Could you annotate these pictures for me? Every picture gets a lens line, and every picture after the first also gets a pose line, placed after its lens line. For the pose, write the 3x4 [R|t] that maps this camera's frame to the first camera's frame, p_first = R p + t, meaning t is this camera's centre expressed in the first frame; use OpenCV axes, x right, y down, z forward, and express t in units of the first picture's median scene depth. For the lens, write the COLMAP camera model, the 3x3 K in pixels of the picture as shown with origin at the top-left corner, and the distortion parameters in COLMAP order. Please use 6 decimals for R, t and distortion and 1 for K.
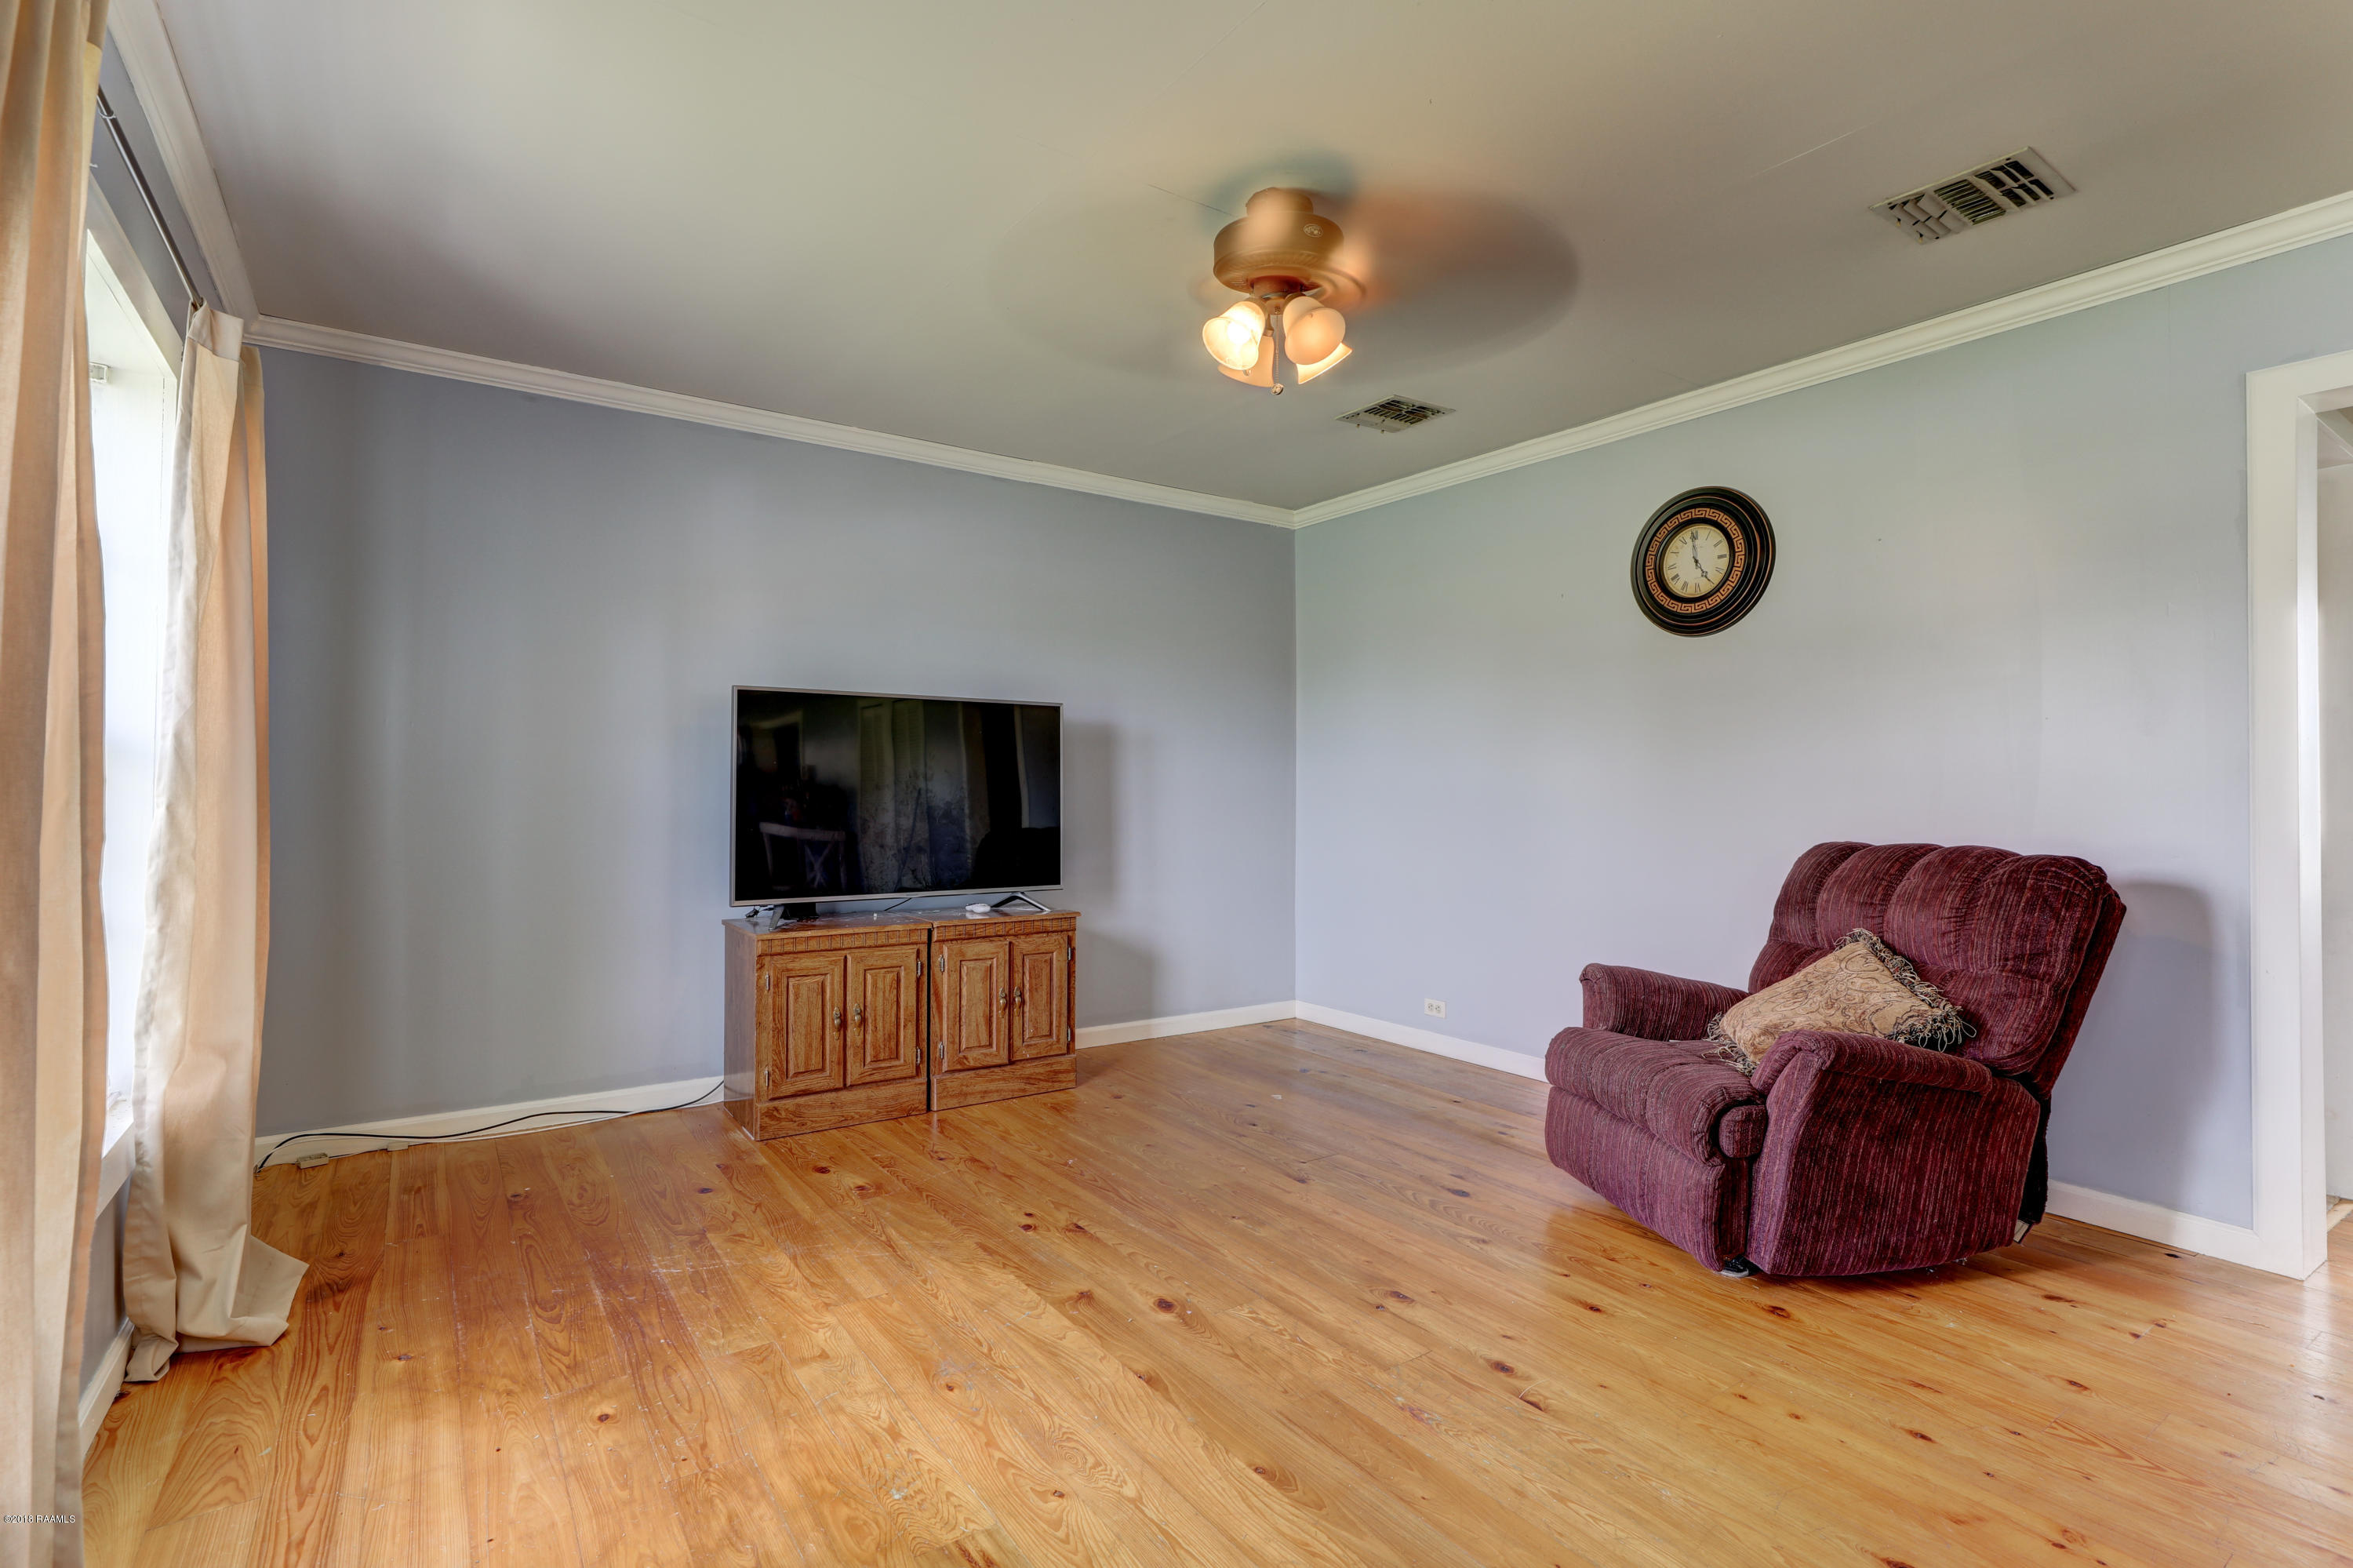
lens RADIAL K [[1141.5, 0, 1176.1], [0, 1141.5, 786.0], [0, 0, 1]] dist [-0.000423, 0.000062]
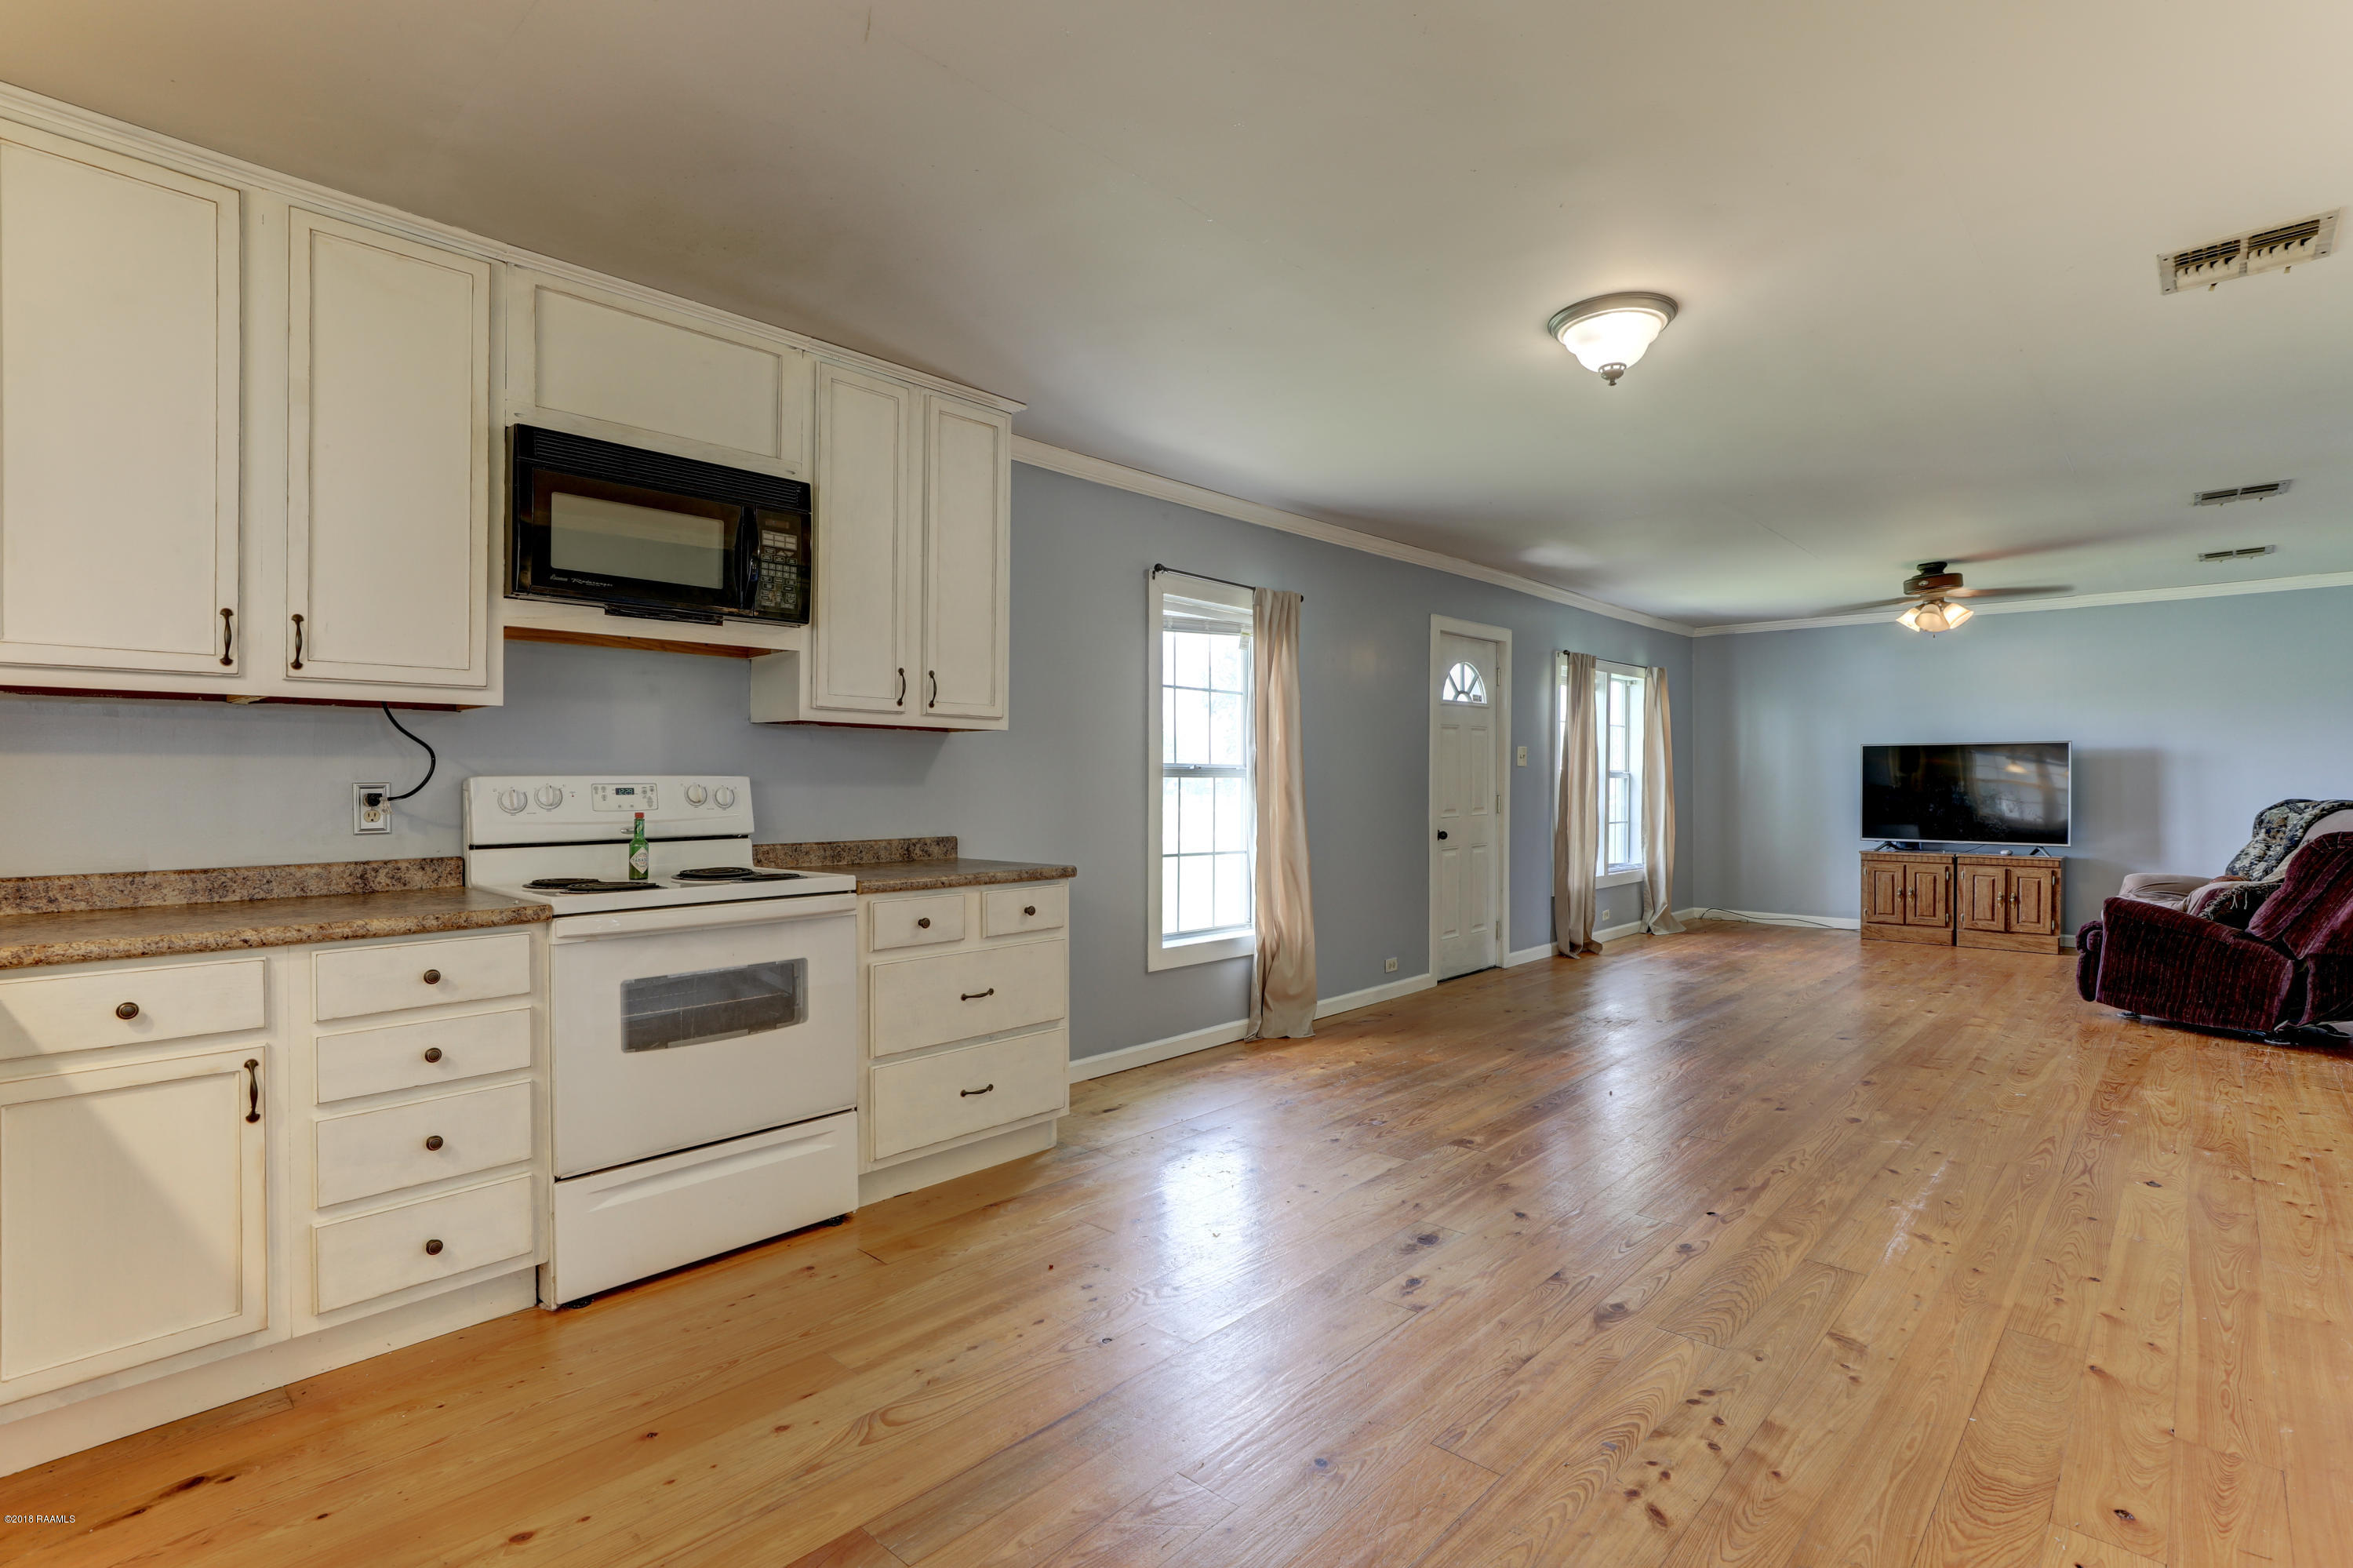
lens RADIAL K [[1141.5, 0, 1176.1], [0, 1141.5, 782.7], [0, 0, 1]] dist [-0.000423, 0.000062]
pose [[0.236855, 0.001985, -0.971543, 1.458366], [0.005872, 0.999977, 0.003474, -0.024887], [0.971527, -0.006528, 0.236838, -0.855785]]
